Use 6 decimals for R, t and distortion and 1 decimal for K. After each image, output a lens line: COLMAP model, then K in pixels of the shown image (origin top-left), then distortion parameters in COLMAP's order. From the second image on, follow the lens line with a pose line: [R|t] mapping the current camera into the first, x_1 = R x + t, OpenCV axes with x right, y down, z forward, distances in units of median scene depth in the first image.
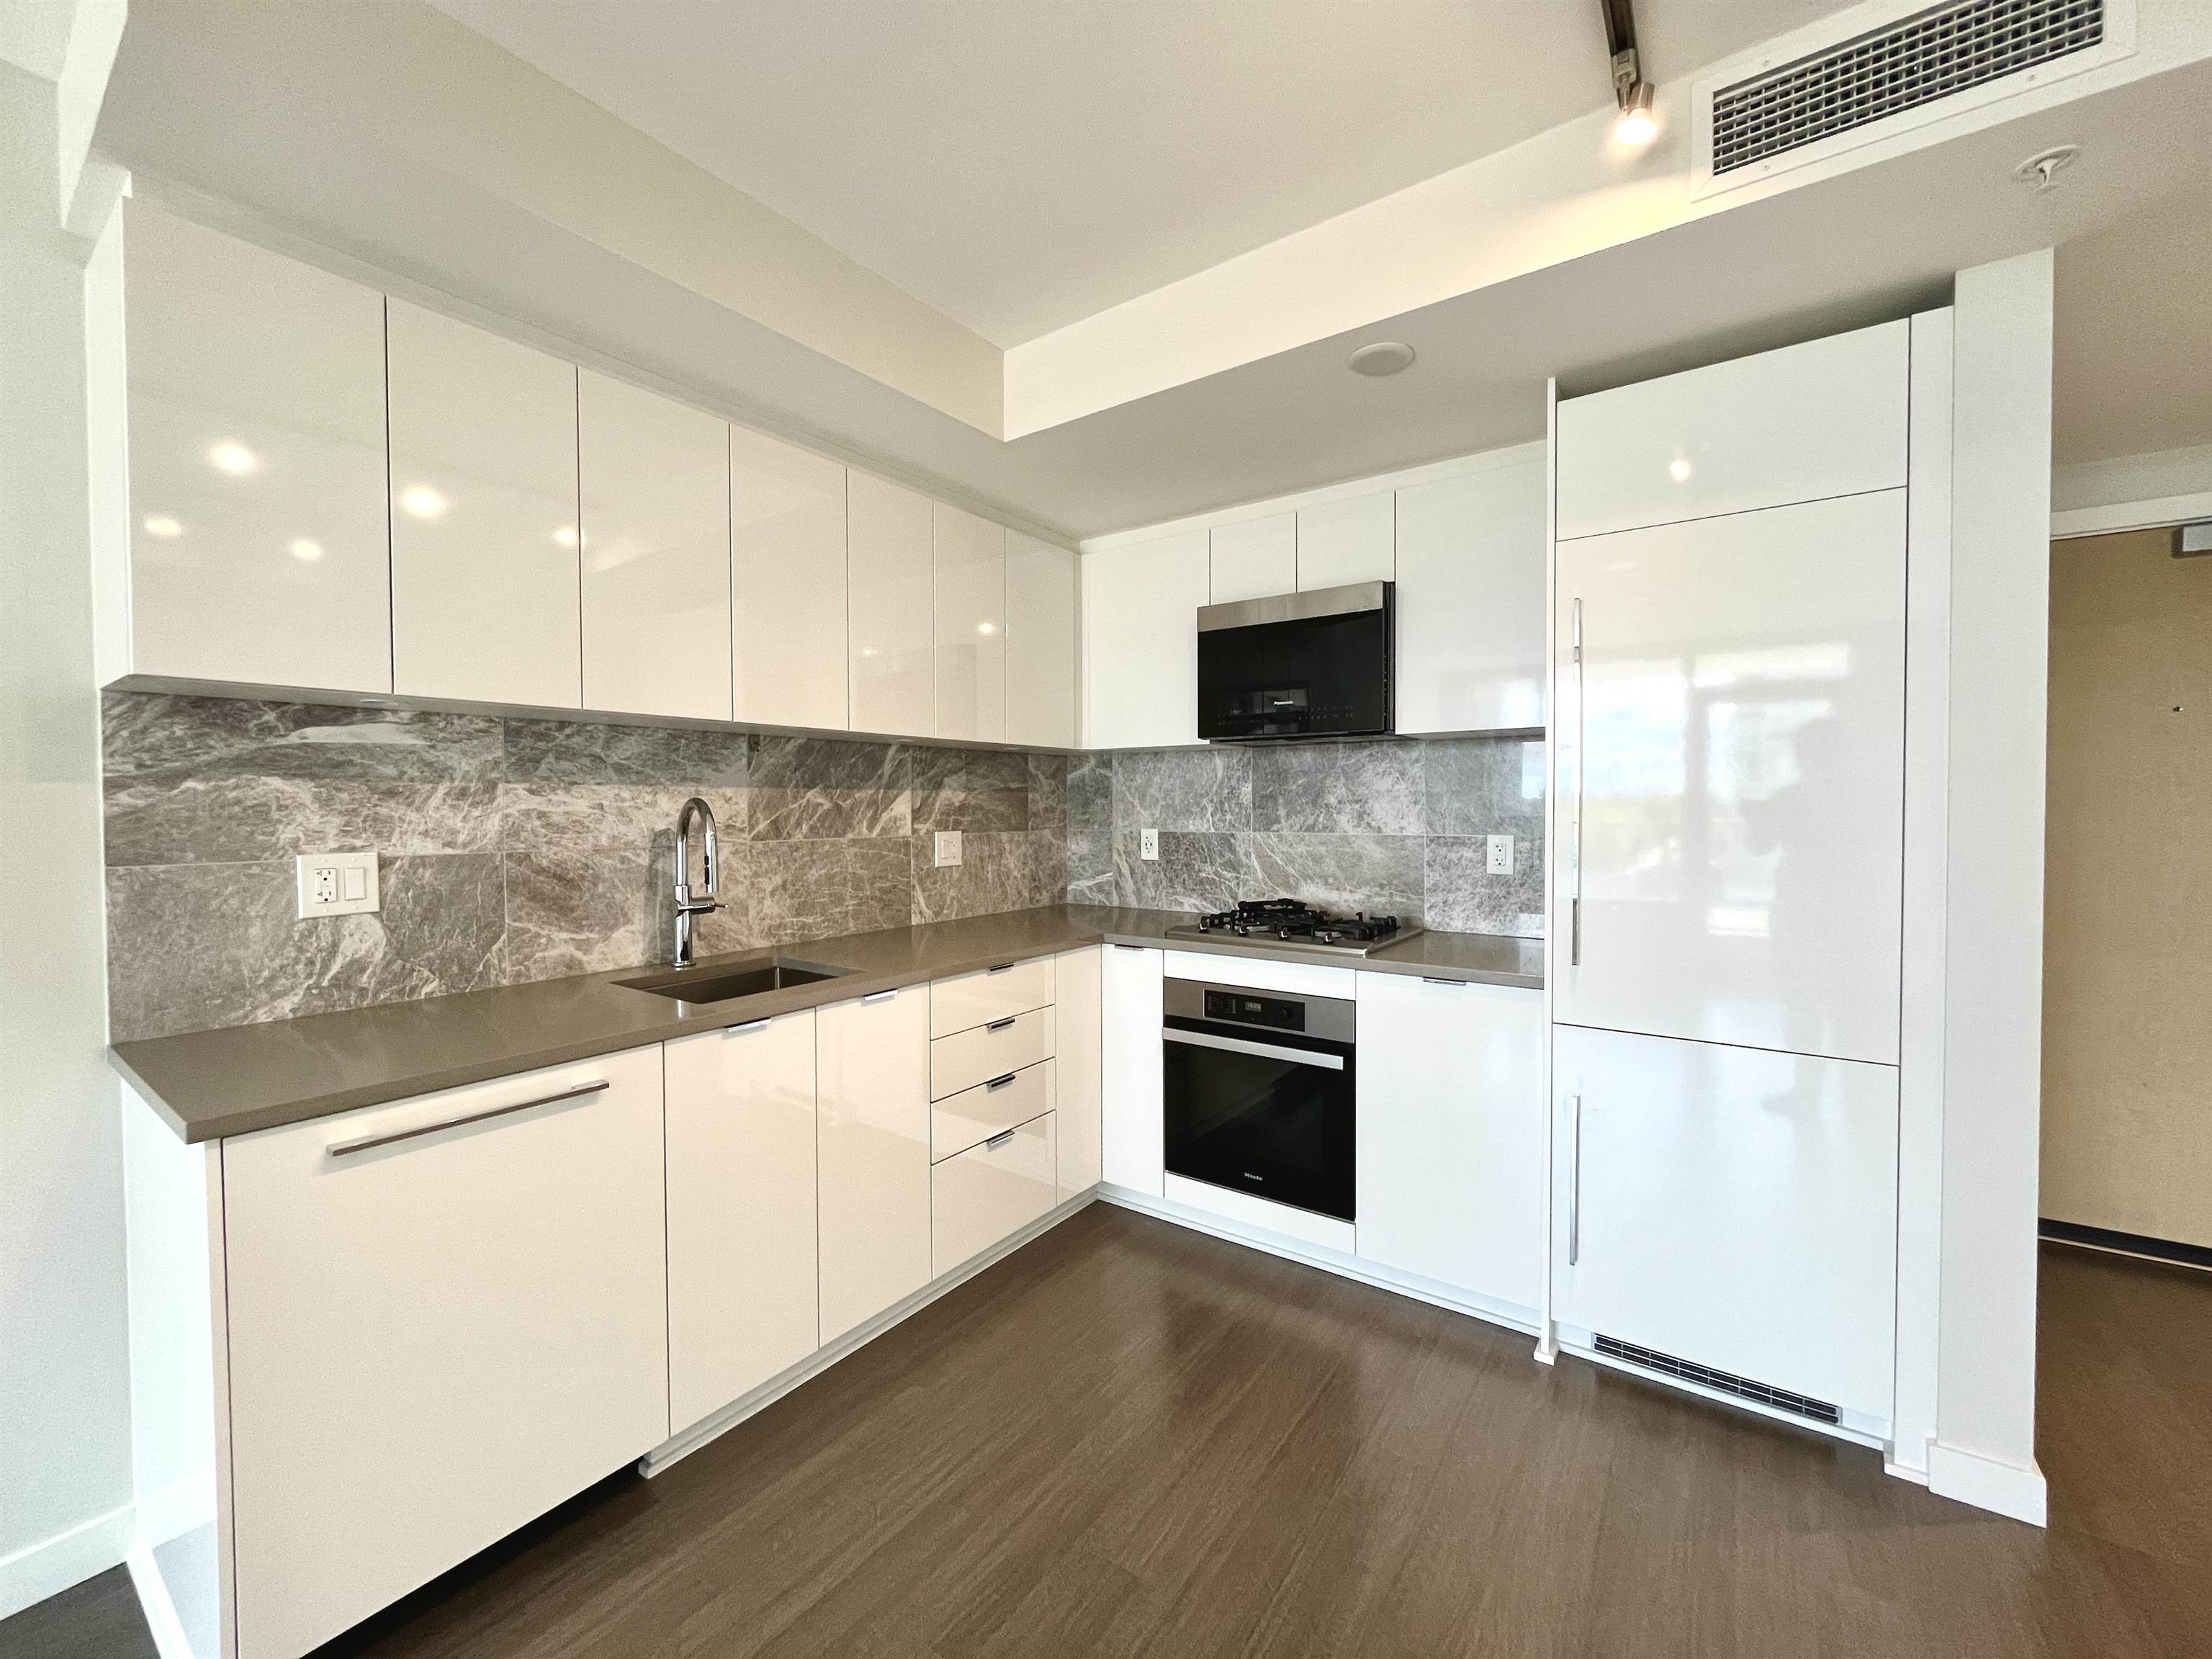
lens RADIAL K [[880.7, 0, 1101.6], [0, 880.7, 819.6], [0, 0, 1]] dist [-0.011342, 0.001239]
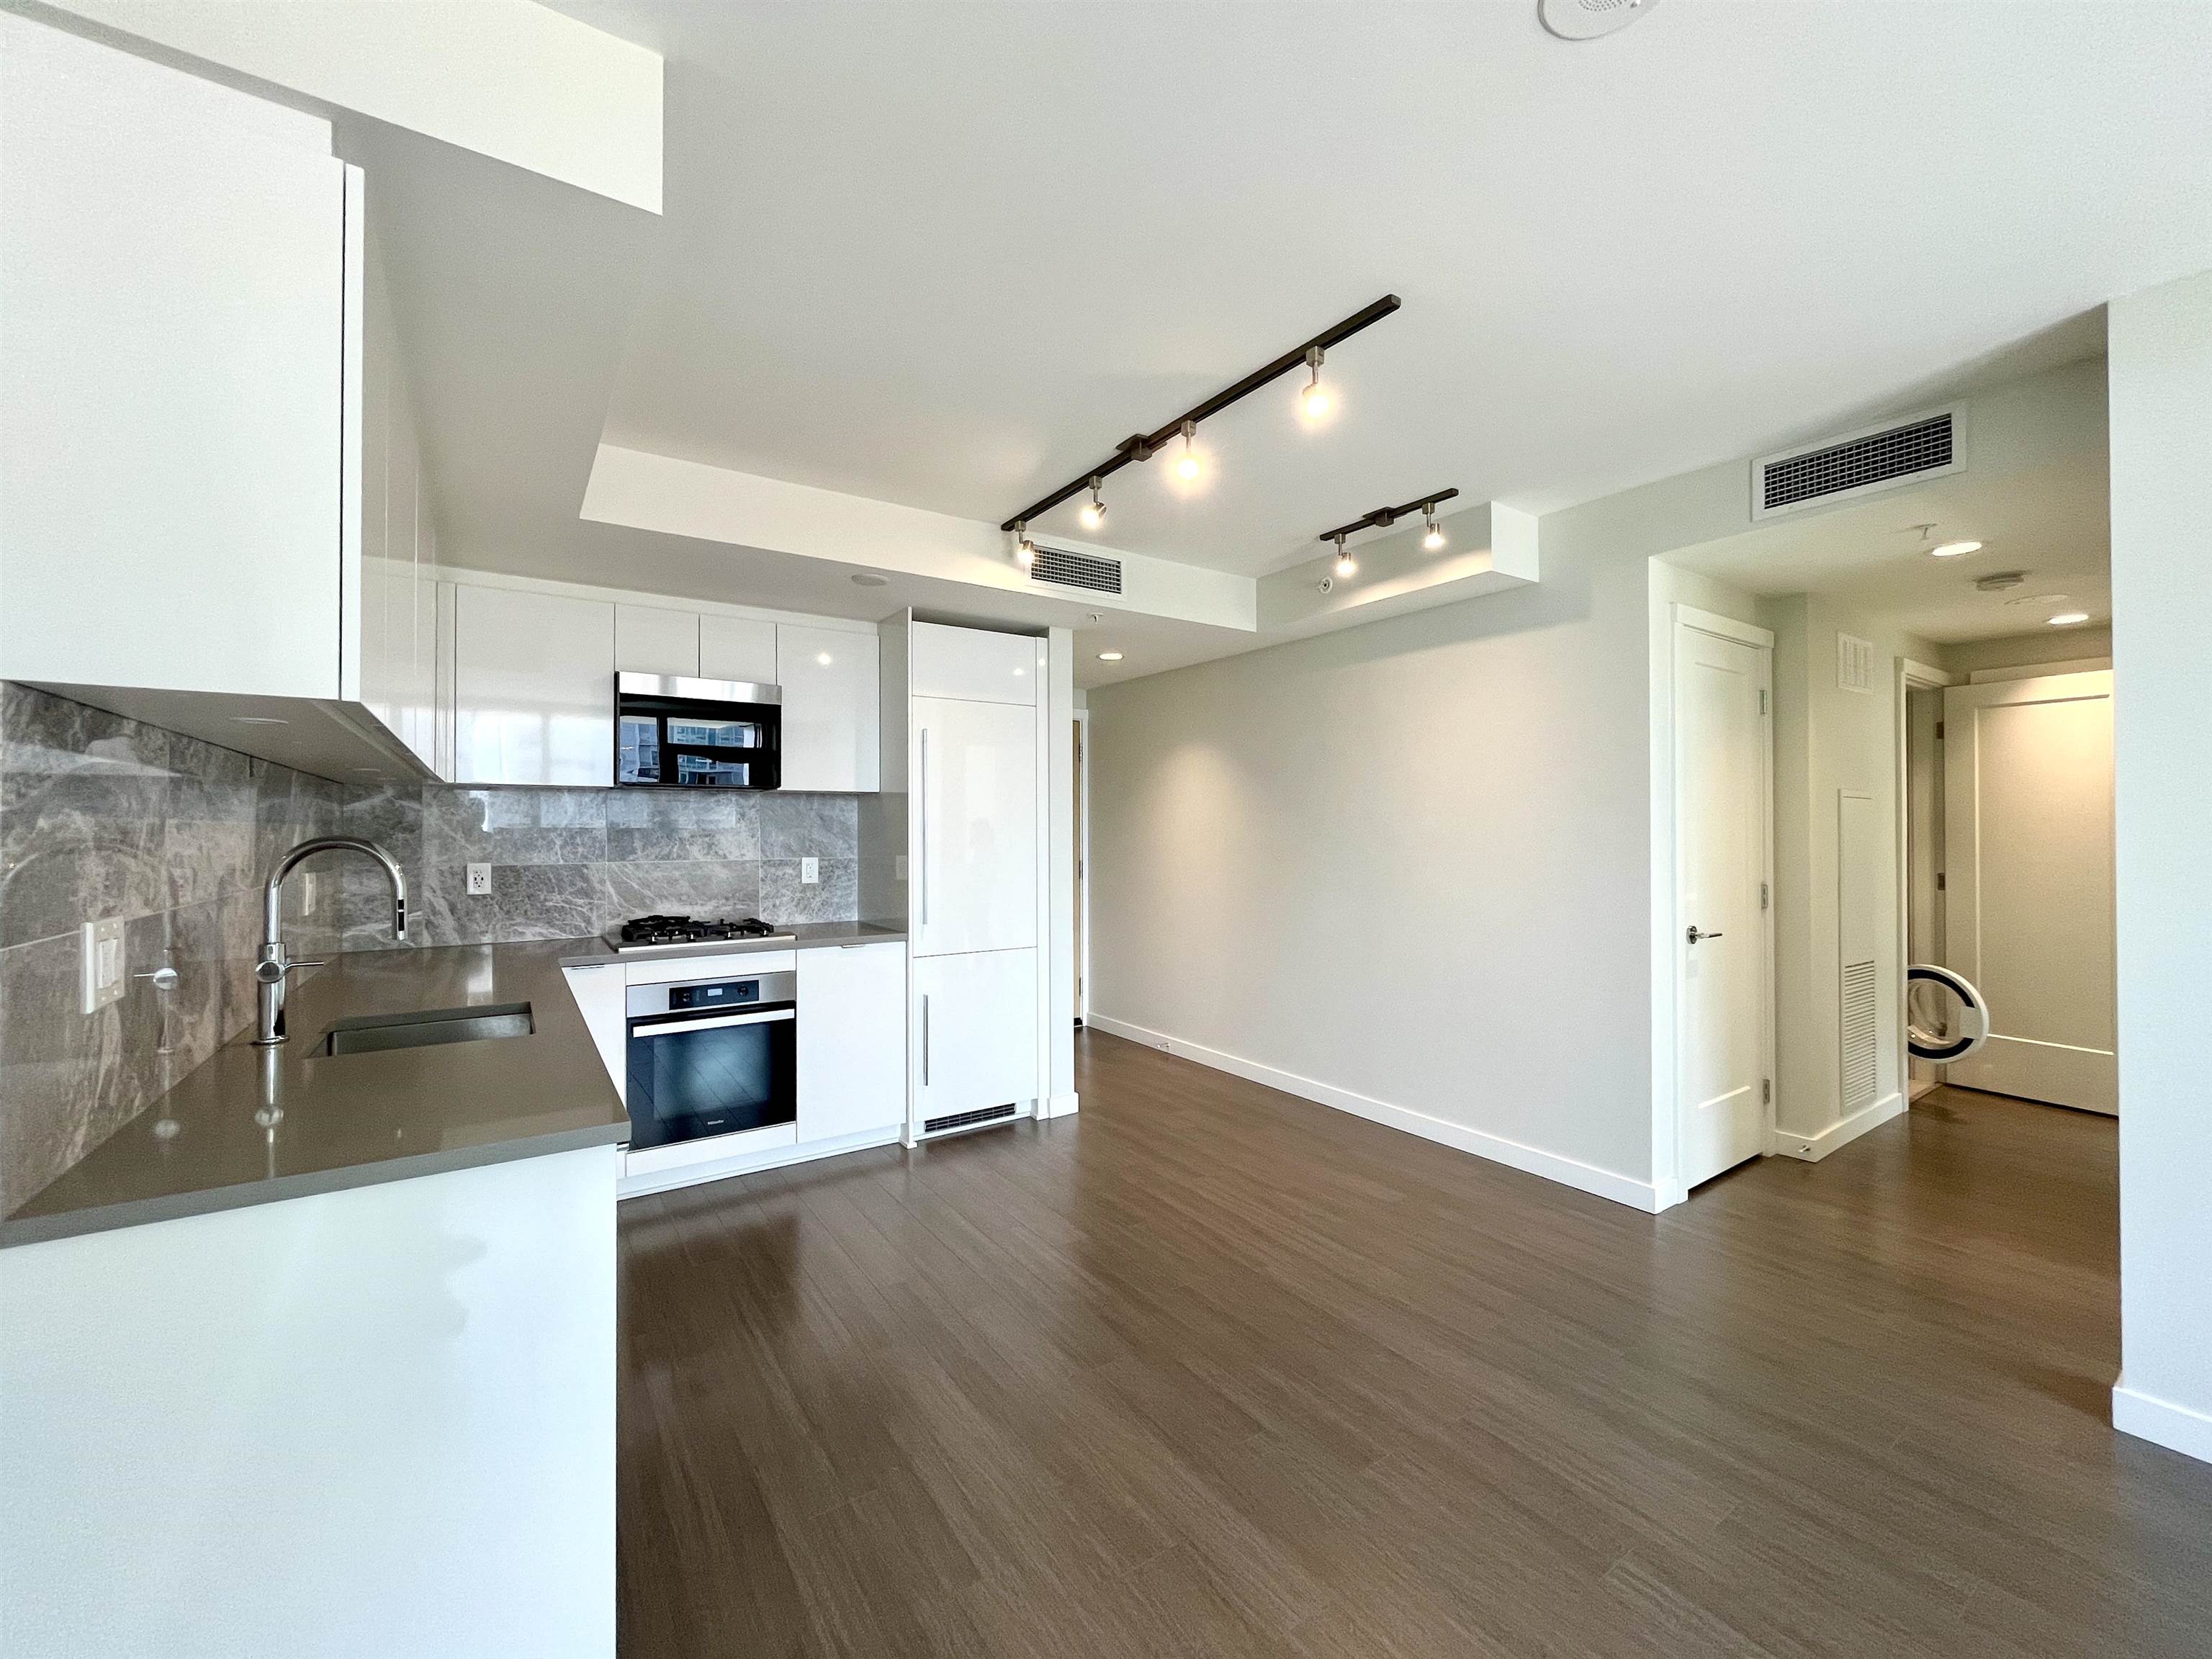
lens RADIAL K [[880.7, 0, 1101.0], [0, 880.7, 824.9], [0, 0, 1]] dist [-0.011342, 0.001239]
pose [[0.339551, 0.006233, 0.940567, -0.702368], [0.015722, 0.999801, -0.012301, -0.010647], [-0.940456, 0.018965, 0.339385, 0.001012]]
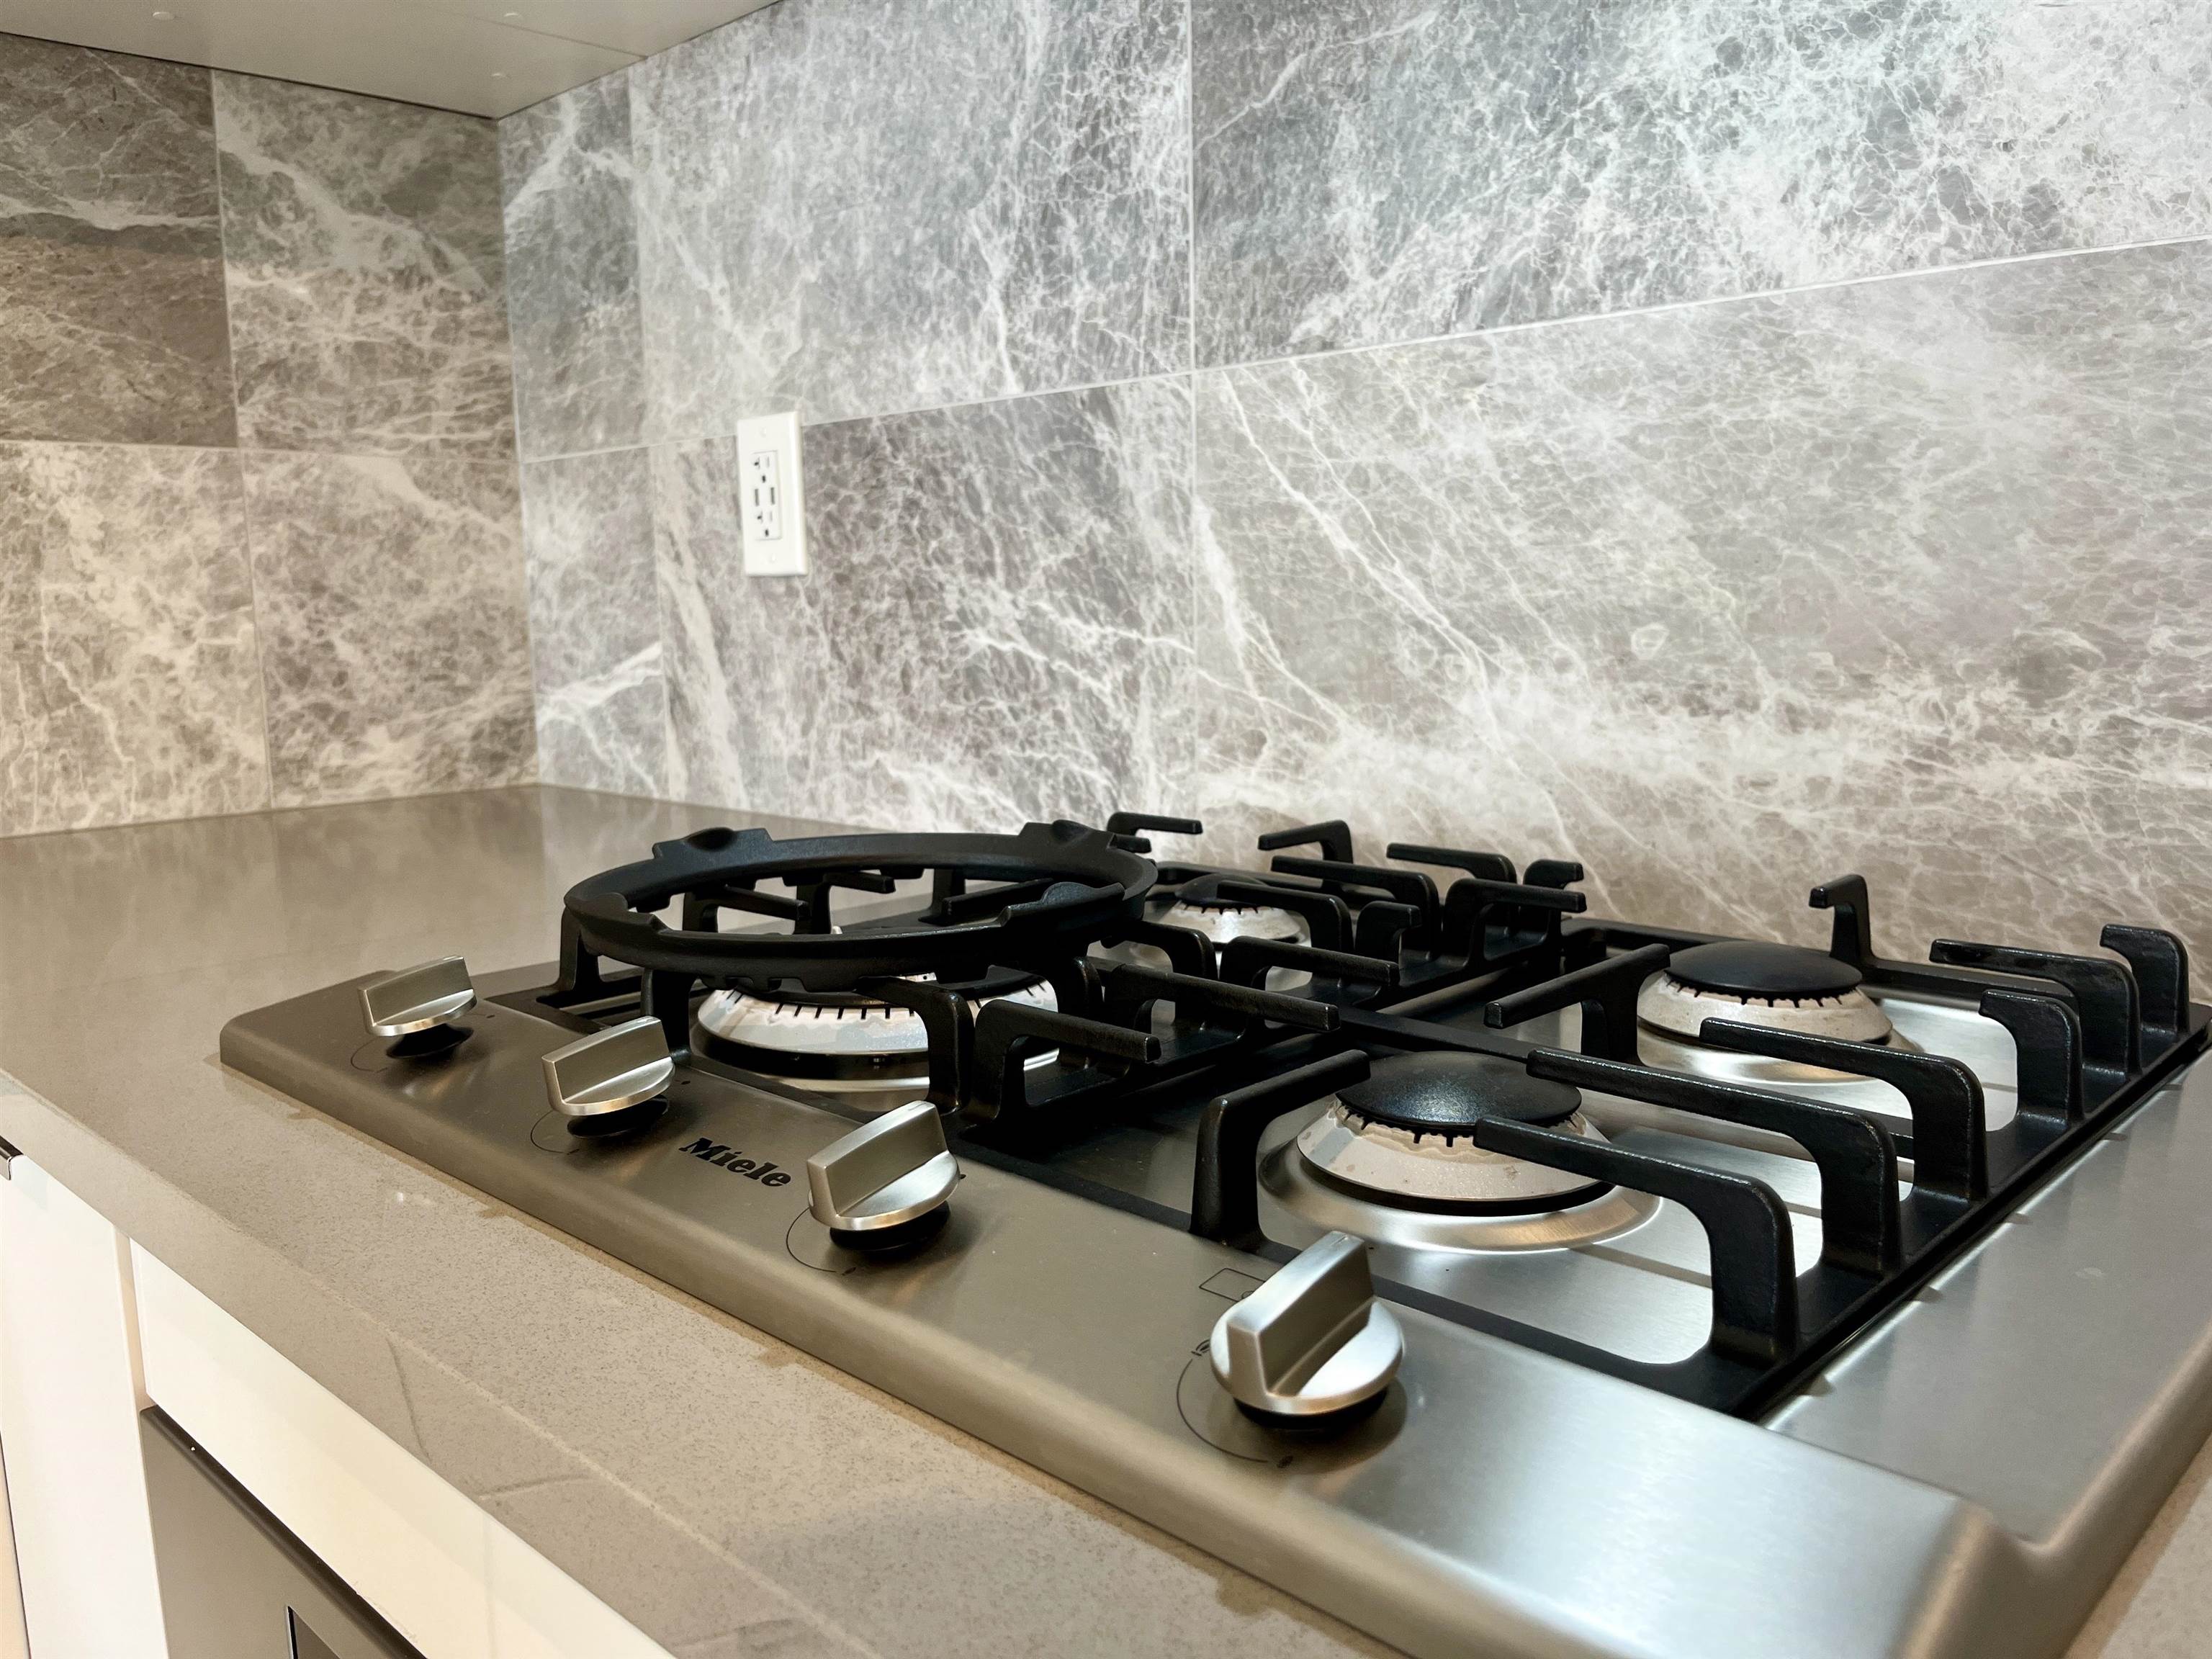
lens RADIAL K [[1710.6, 0, 1094.6], [0, 1710.6, 818.8], [0, 0, 1]] dist [0.026165, -0.008637]
pose [[0.988174, 0.004696, -0.153263, 0.205886], [0.014157, 0.992467, 0.121689, 0.059978], [0.152680, -0.122420, 0.980664, 0.680725]]
